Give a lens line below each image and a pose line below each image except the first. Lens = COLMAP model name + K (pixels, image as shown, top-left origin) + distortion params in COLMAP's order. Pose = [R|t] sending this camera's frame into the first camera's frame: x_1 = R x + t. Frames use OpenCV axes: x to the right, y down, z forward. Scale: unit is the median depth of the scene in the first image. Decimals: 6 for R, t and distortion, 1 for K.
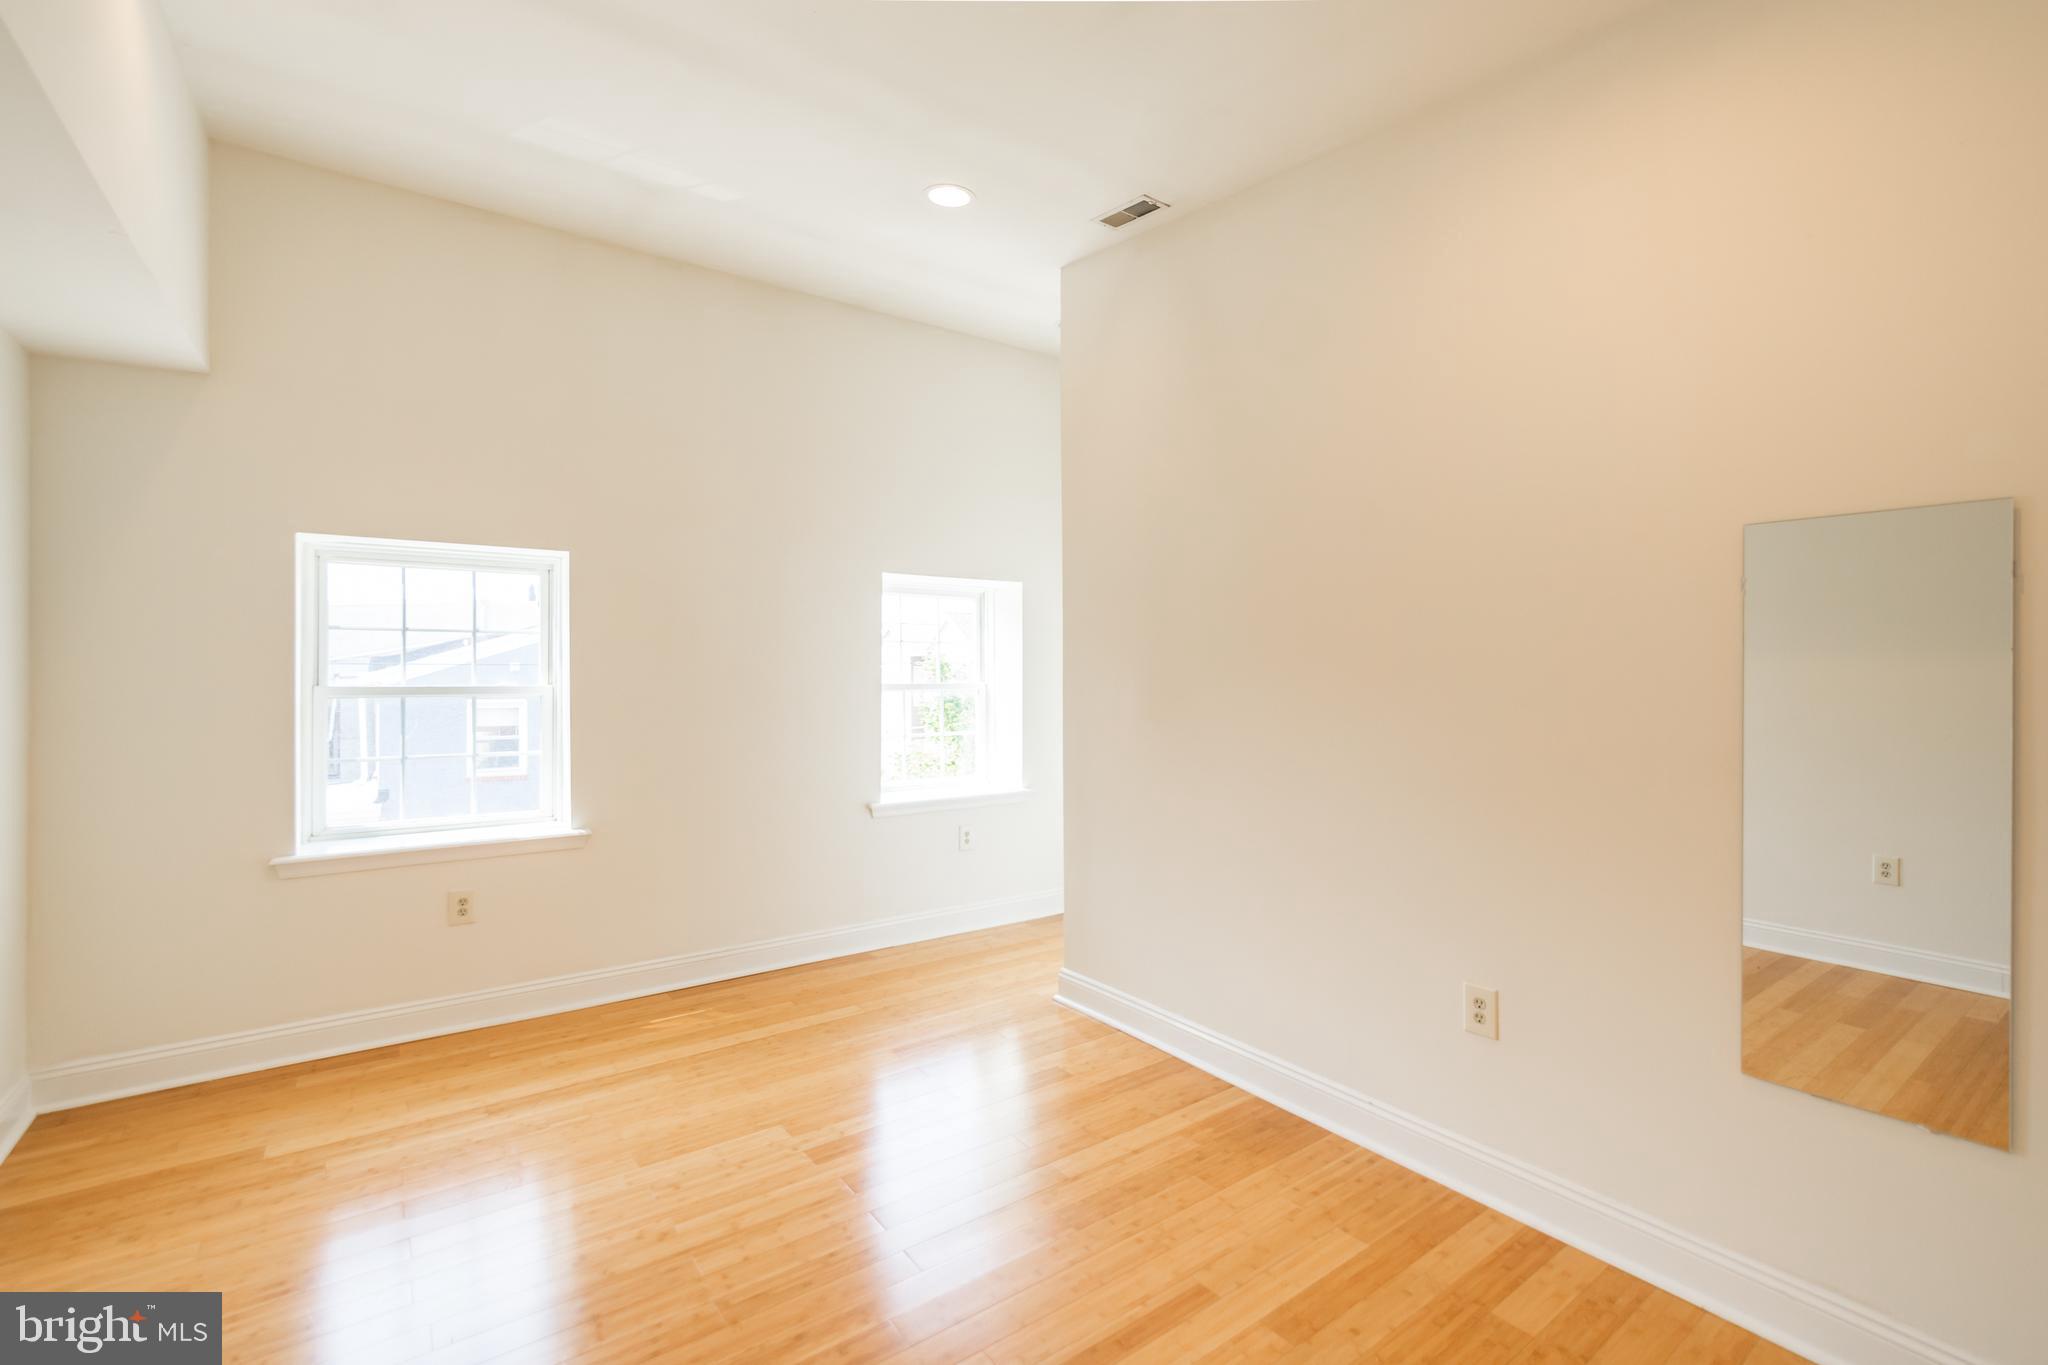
lens RADIAL K [[908.2, 0, 1024.0], [0, 908.2, 682.5], [0, 0, 1]] dist [-0.006652, 0.000250]
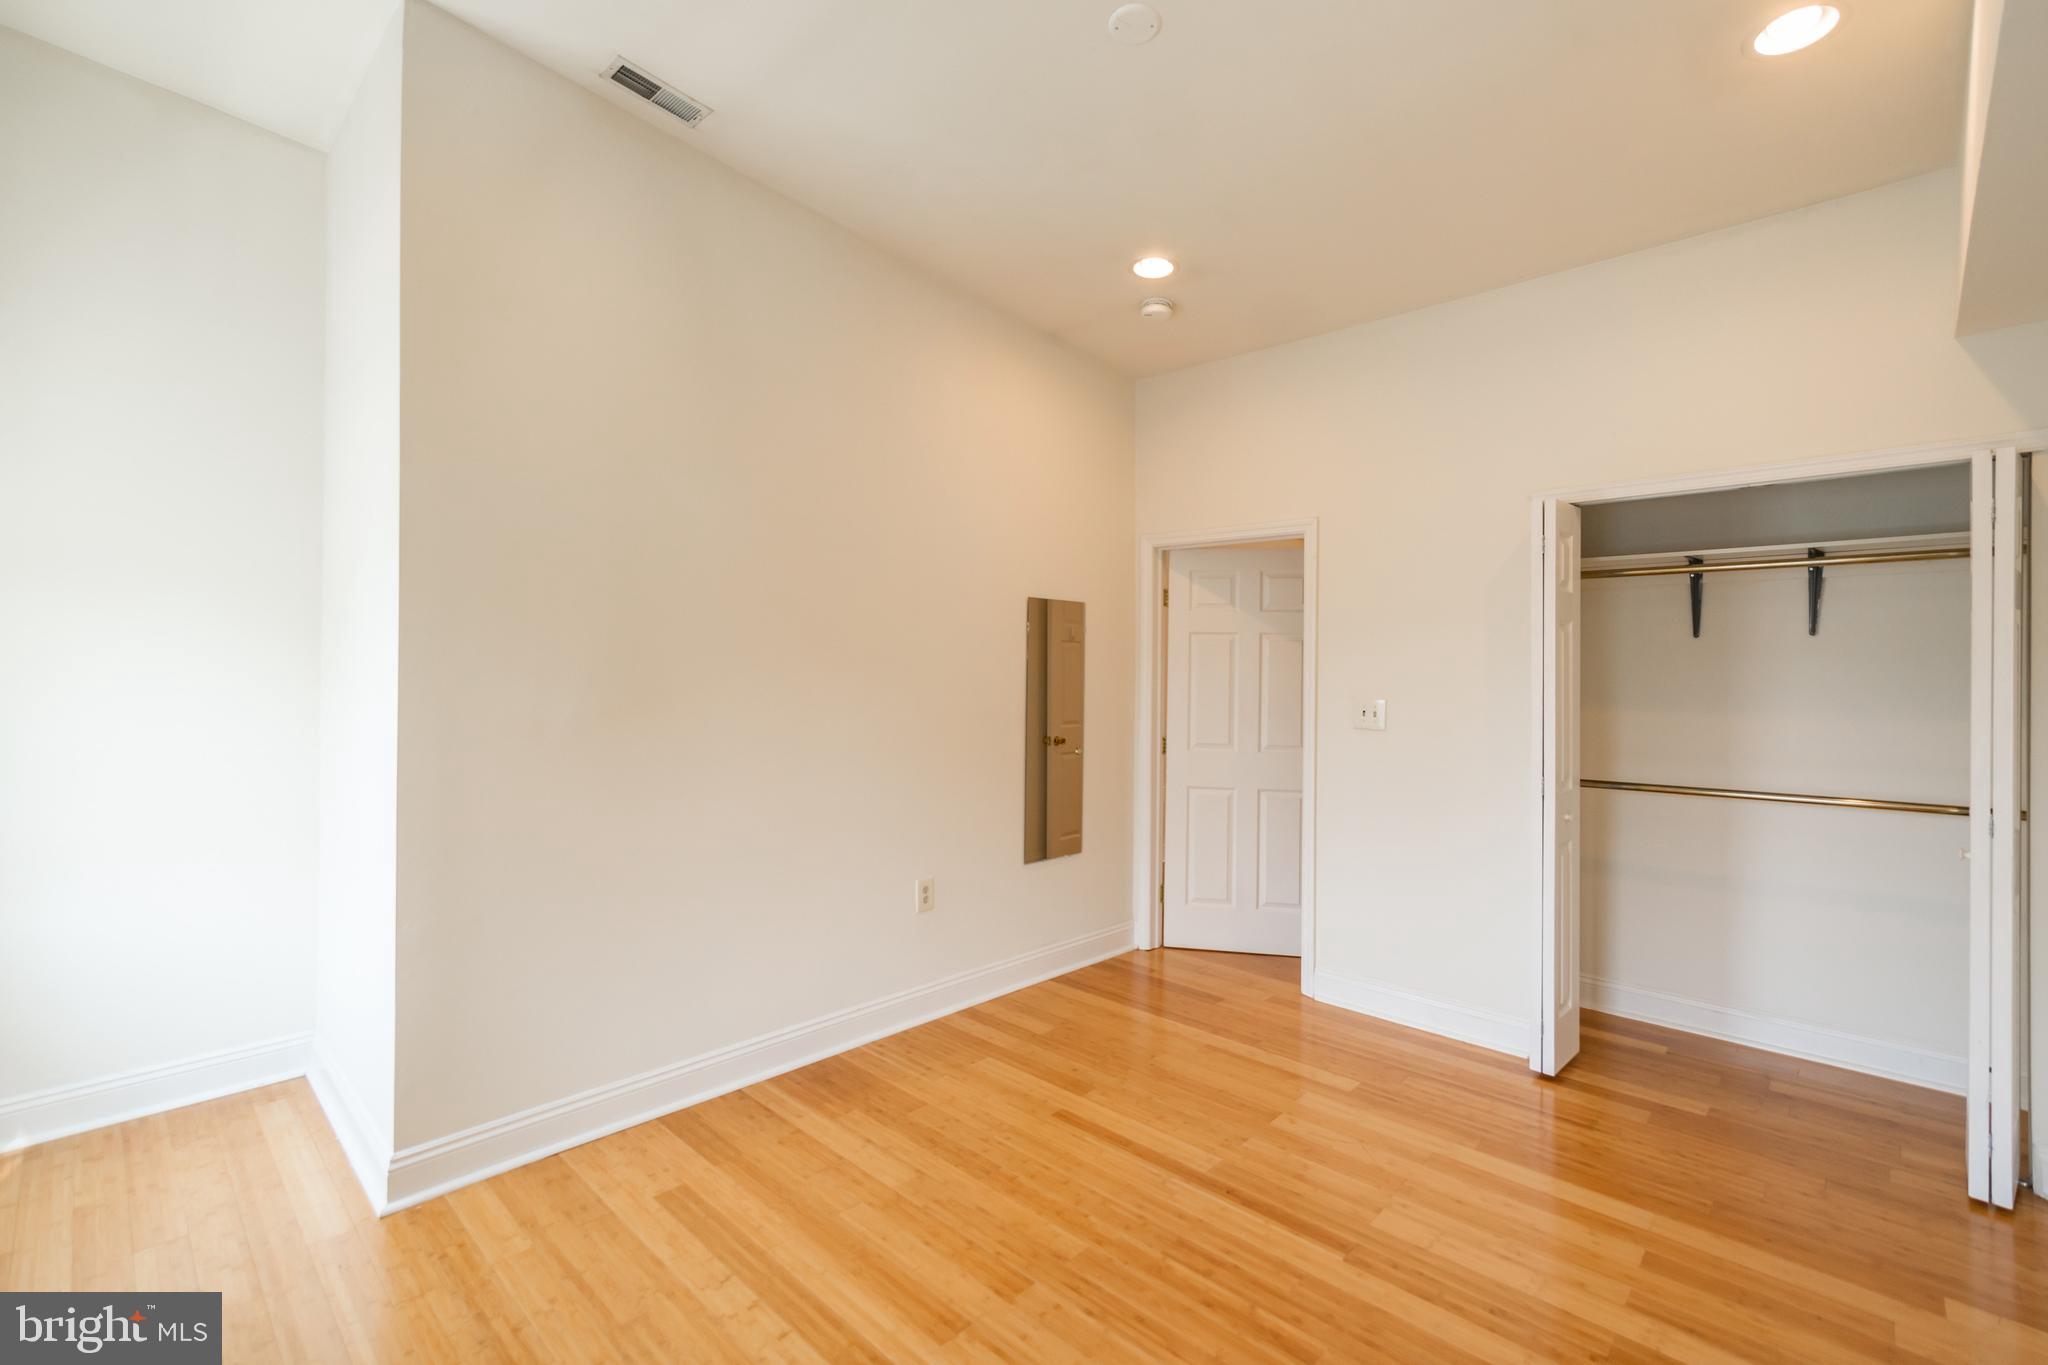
lens RADIAL K [[894.9, 0, 1024.0], [0, 894.9, 682.5], [0, 0, 1]] dist [0.014056, -0.000069]
pose [[-0.175034, -0.019799, 0.984363, -0.730677], [-0.002862, 0.999804, 0.019600, -0.012701], [-0.984558, 0.000614, -0.175056, 0.827874]]
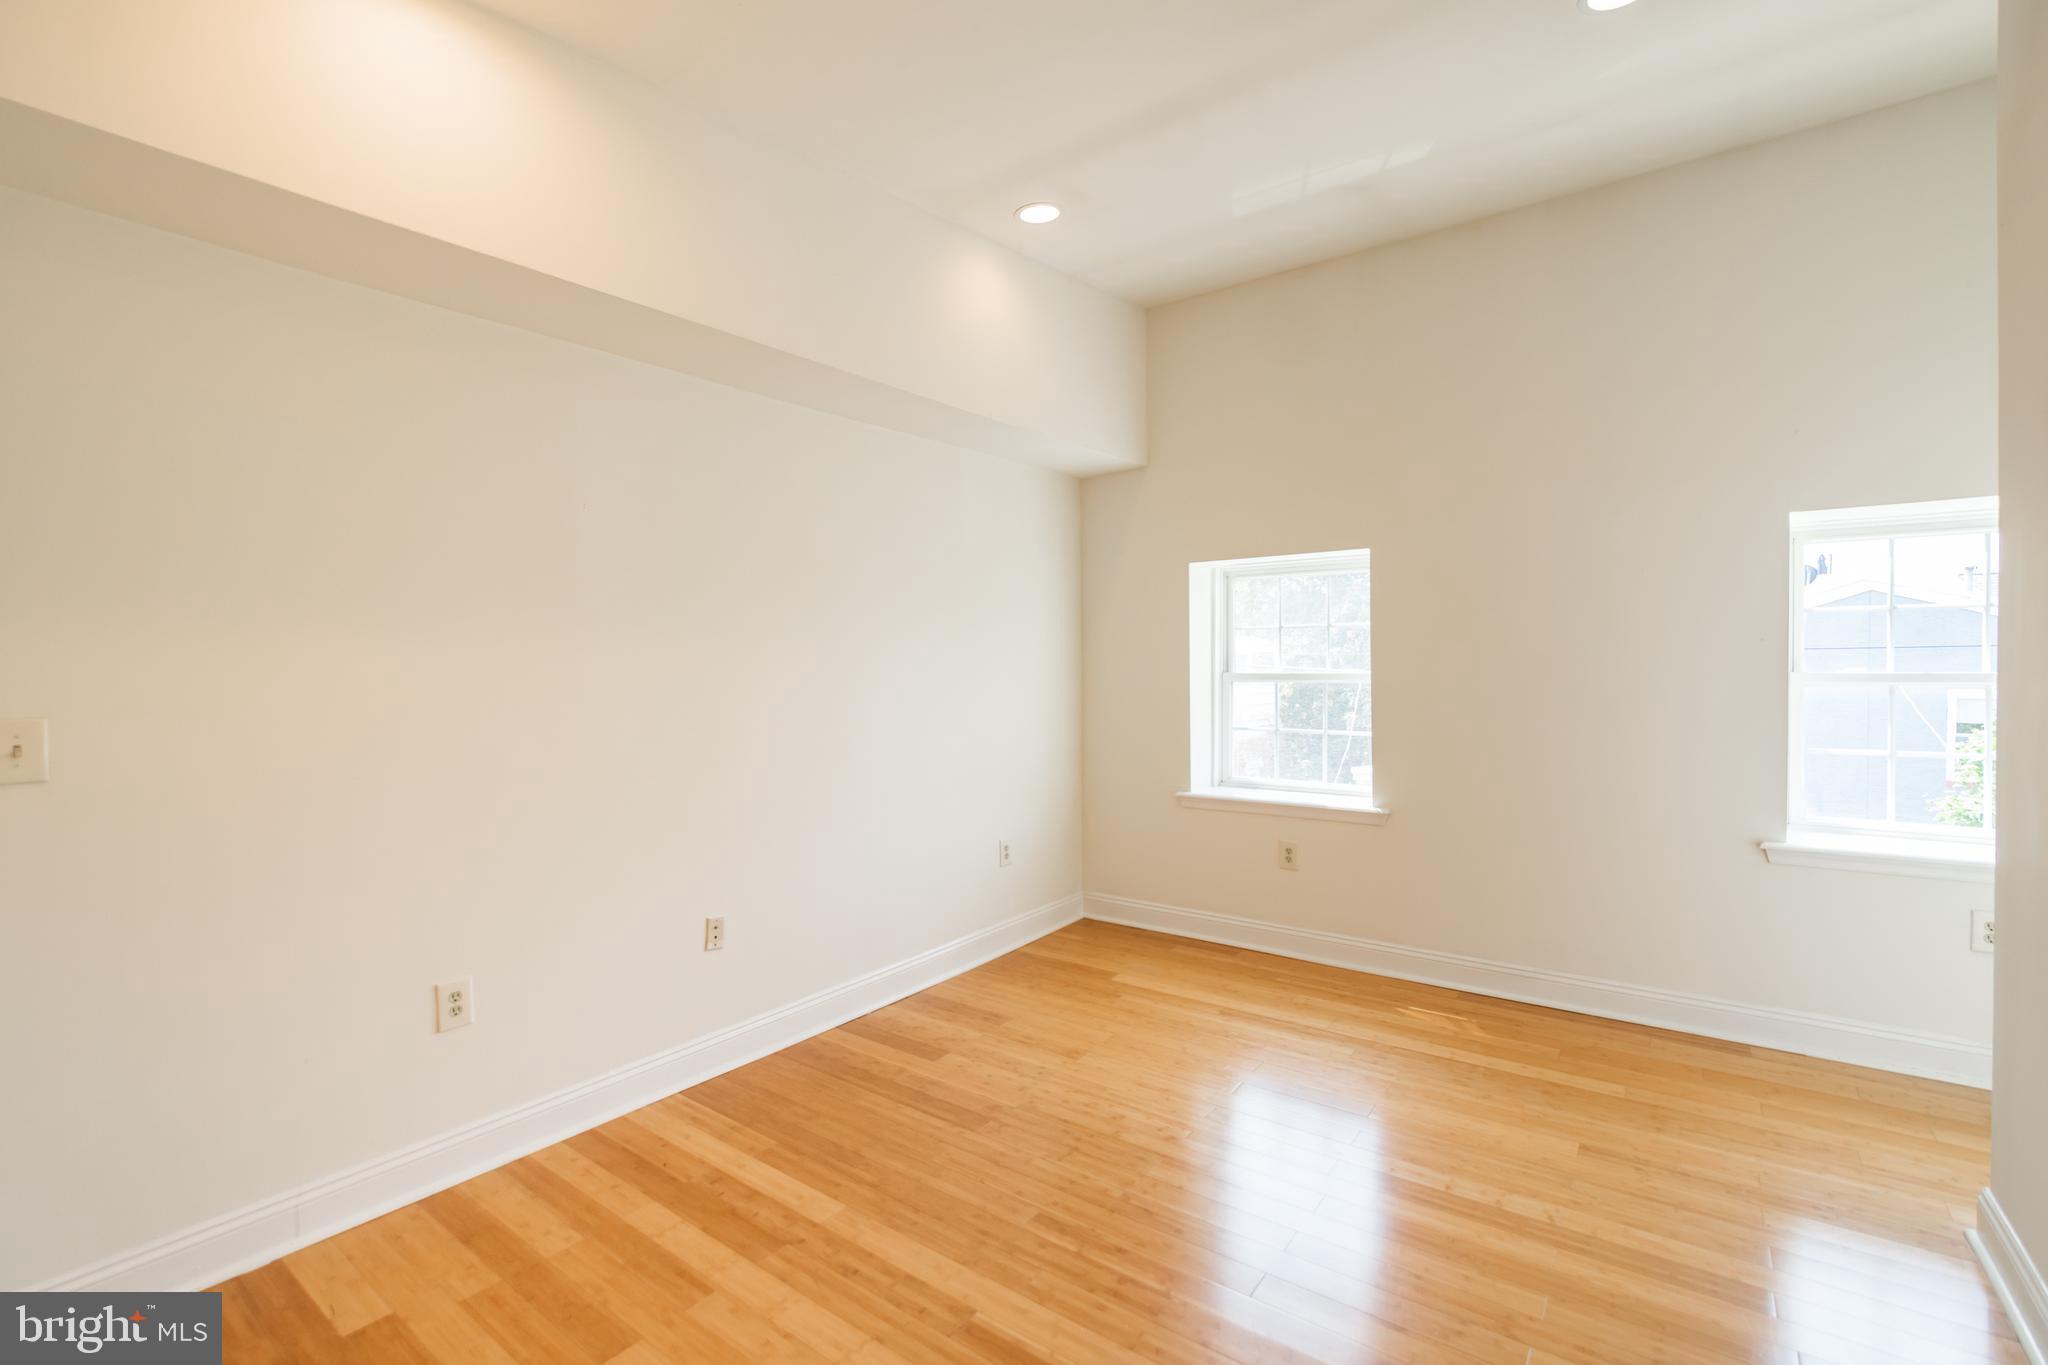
lens RADIAL K [[908.2, 0, 1024.0], [0, 908.2, 682.5], [0, 0, 1]] dist [-0.006652, 0.000250]
pose [[0.285444, 0.016220, -0.958258, 0.471498], [0.000481, 0.999854, 0.017067, -0.005007], [0.958395, -0.005333, 0.285395, 0.334099]]
